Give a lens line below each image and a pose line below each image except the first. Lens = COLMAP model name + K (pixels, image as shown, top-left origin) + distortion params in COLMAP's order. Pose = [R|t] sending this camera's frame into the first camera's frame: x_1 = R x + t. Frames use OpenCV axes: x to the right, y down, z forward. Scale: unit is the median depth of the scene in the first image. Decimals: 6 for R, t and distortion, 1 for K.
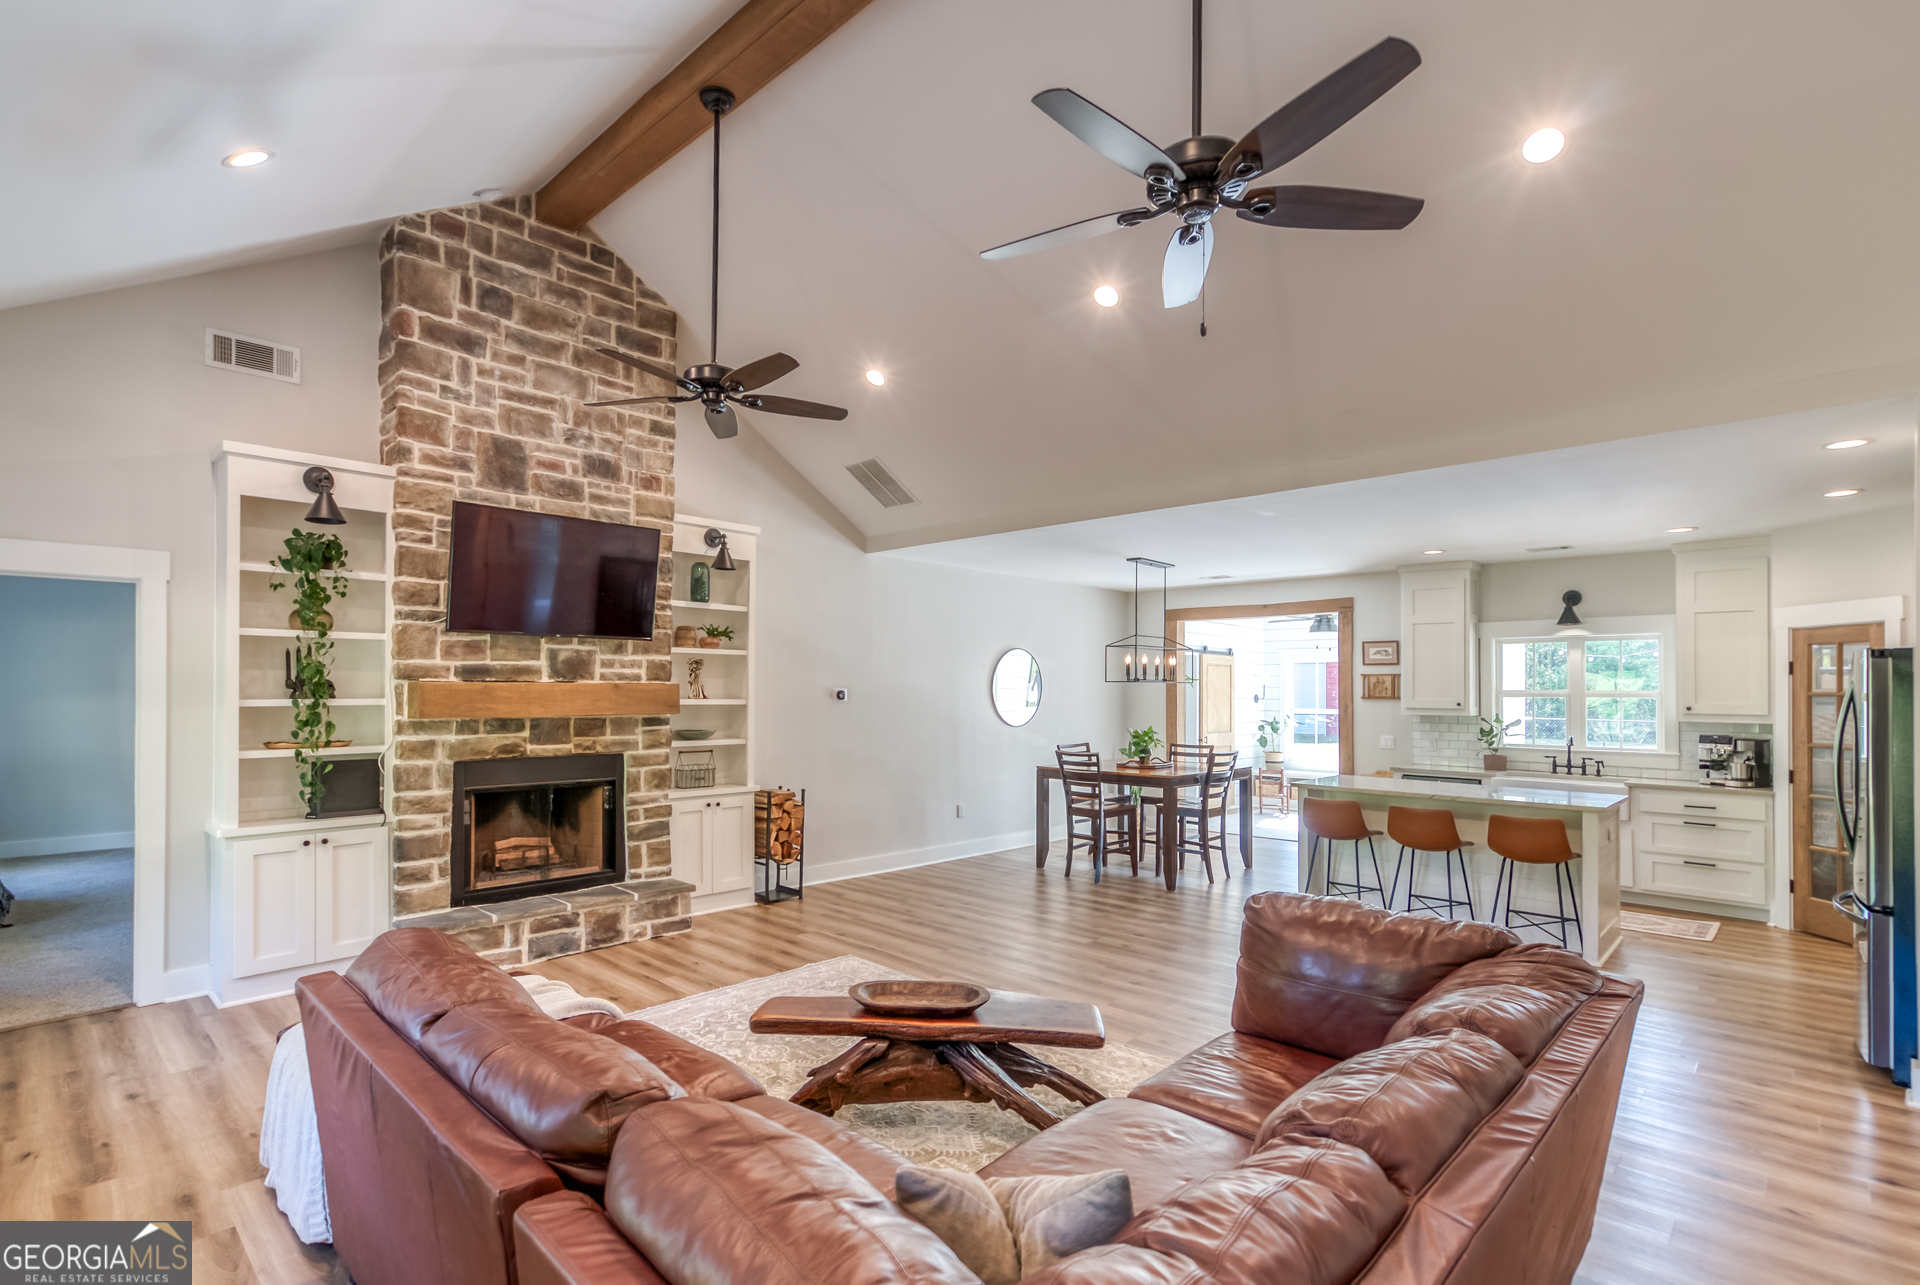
lens RADIAL K [[889.5, 0, 954.8], [0, 889.5, 677.6], [0, 0, 1]] dist [-0.003720, 0.009800]
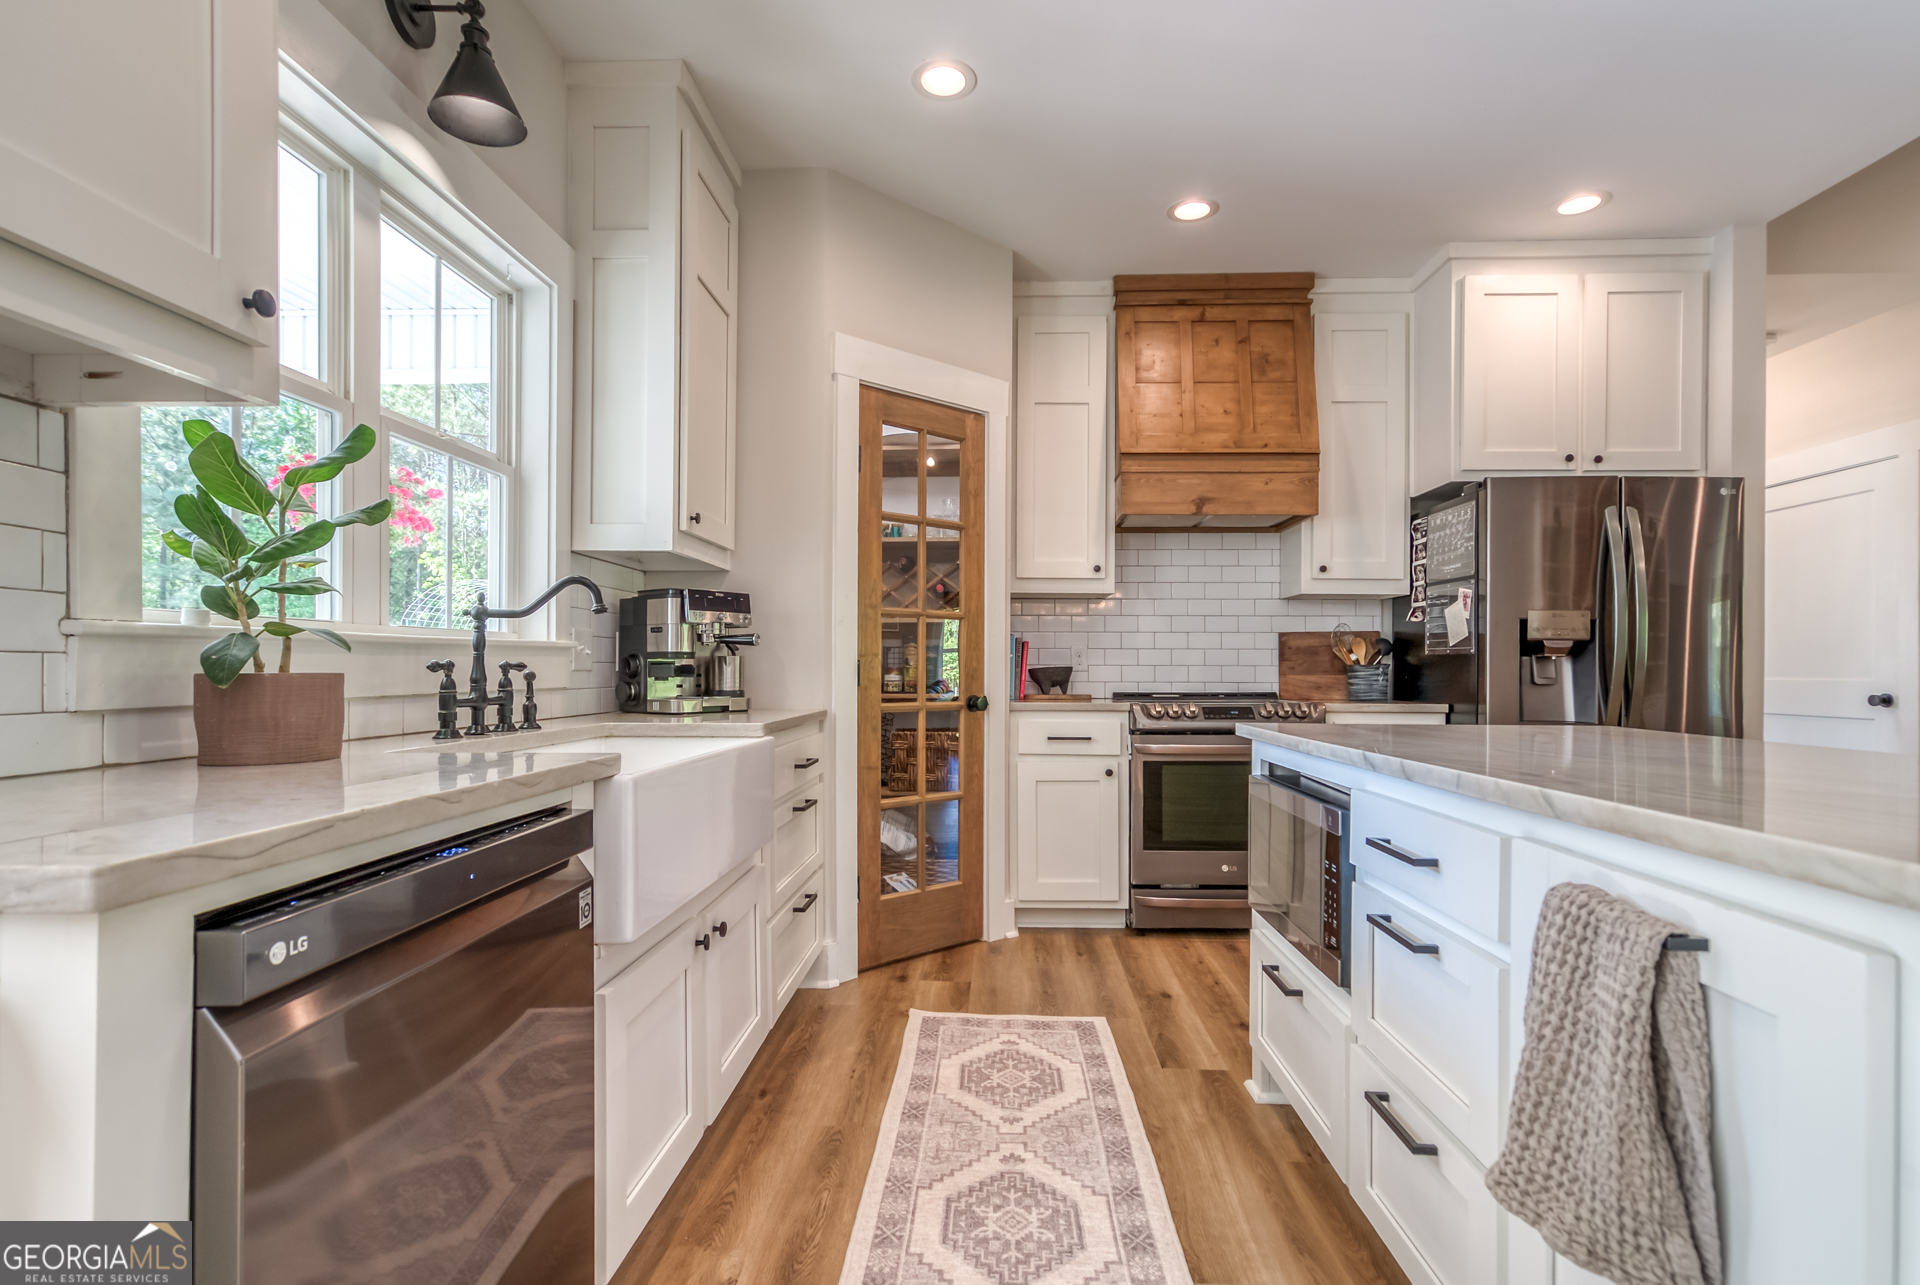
lens RADIAL K [[922.6, 0, 954.3], [0, 922.6, 663.6], [0, 0, 1]] dist [-0.007768, 0.005777]
pose [[-0.650348, -0.014797, 0.759492, 0.510317], [-0.027660, 0.999609, -0.004211, 0.107371], [-0.759132, -0.023746, -0.650503, 1.319335]]
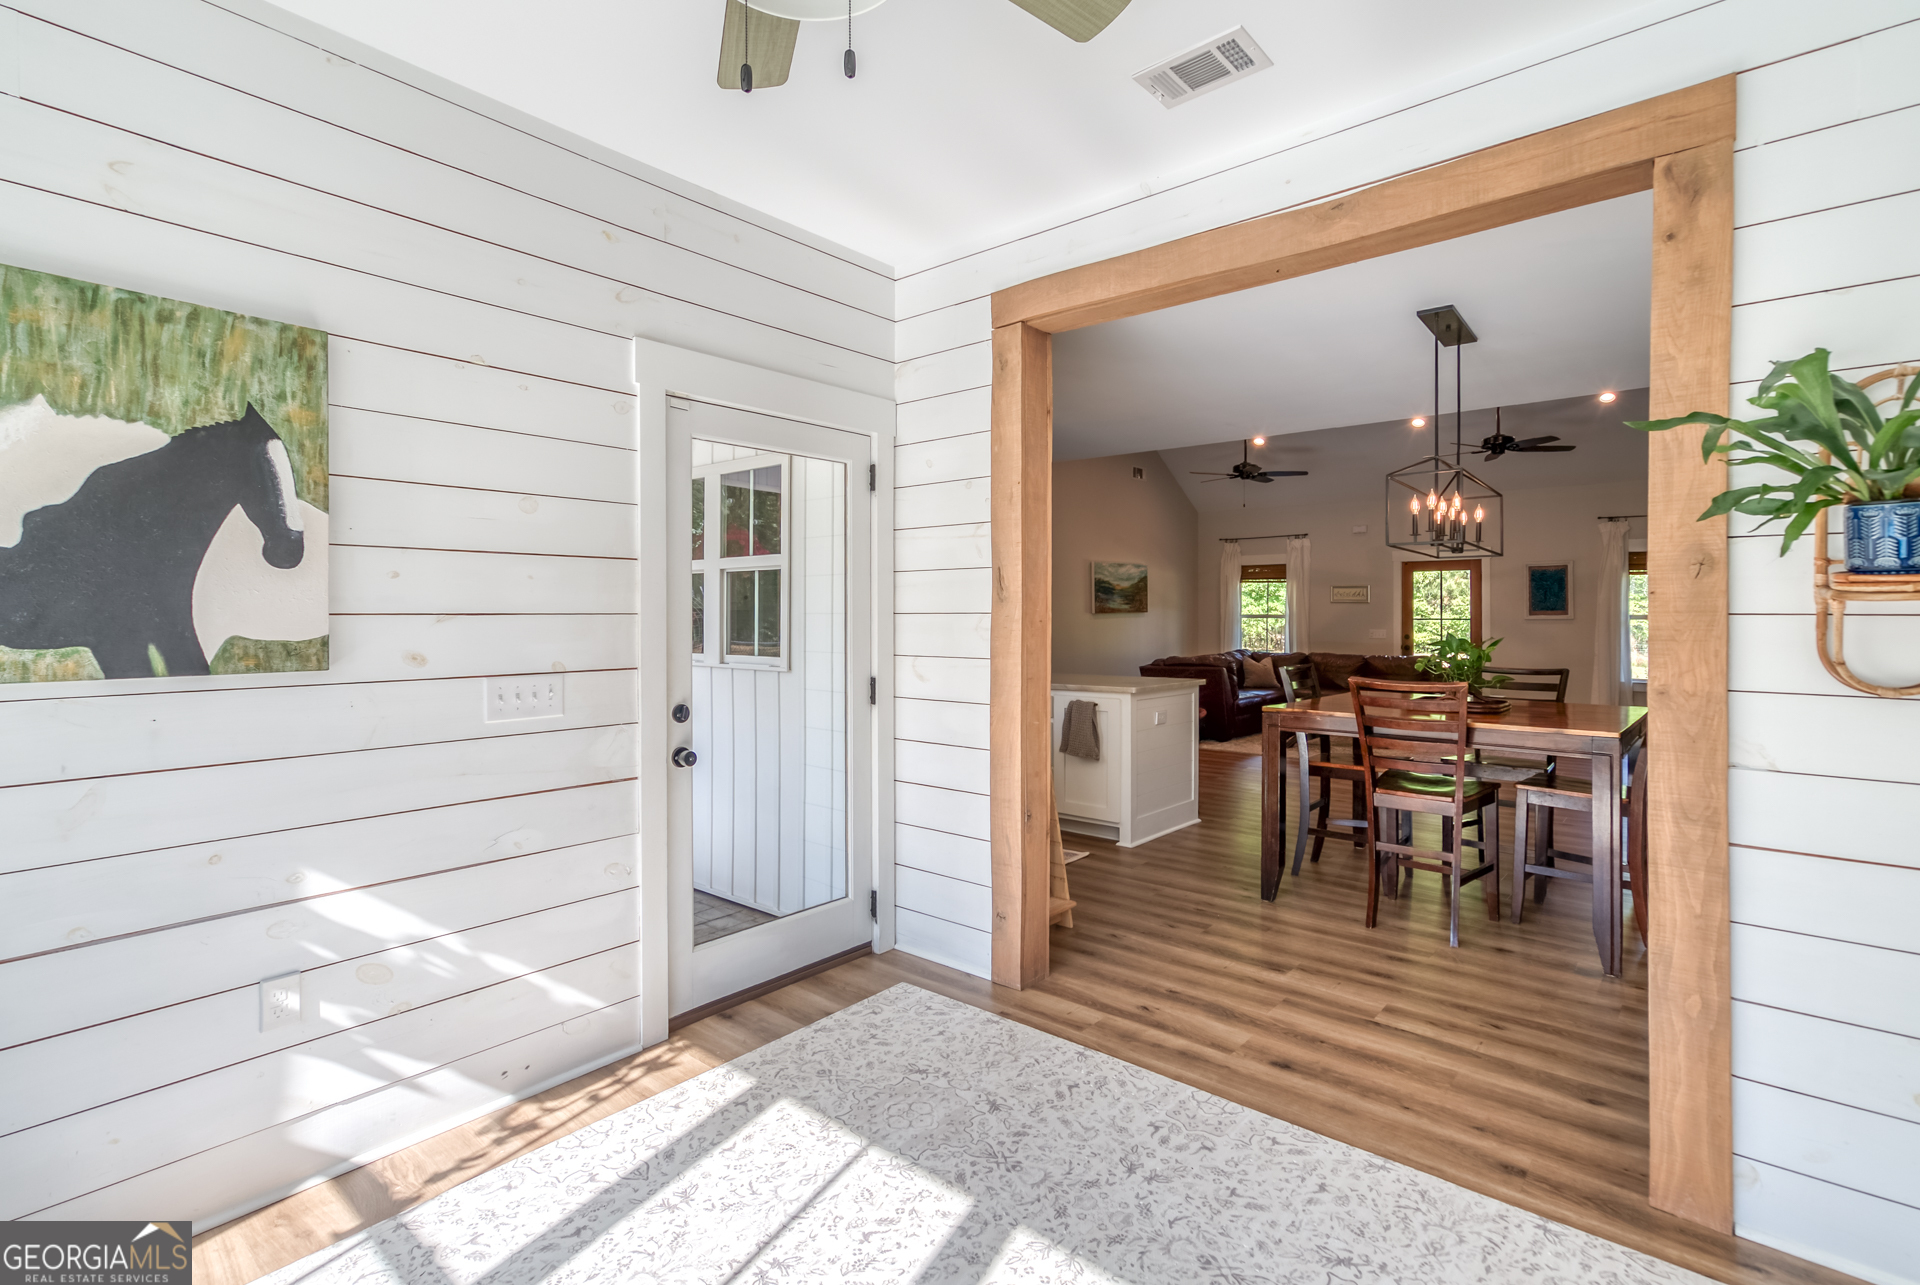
lens RADIAL K [[889.5, 0, 955.1], [0, 889.5, 633.9], [0, 0, 1]] dist [-0.003720, 0.009800]
pose [[-0.998943, -0.011440, -0.044515, 0.725827], [-0.011775, 0.999904, 0.007271, 0.070016], [0.044428, 0.007787, -0.998982, 2.031583]]
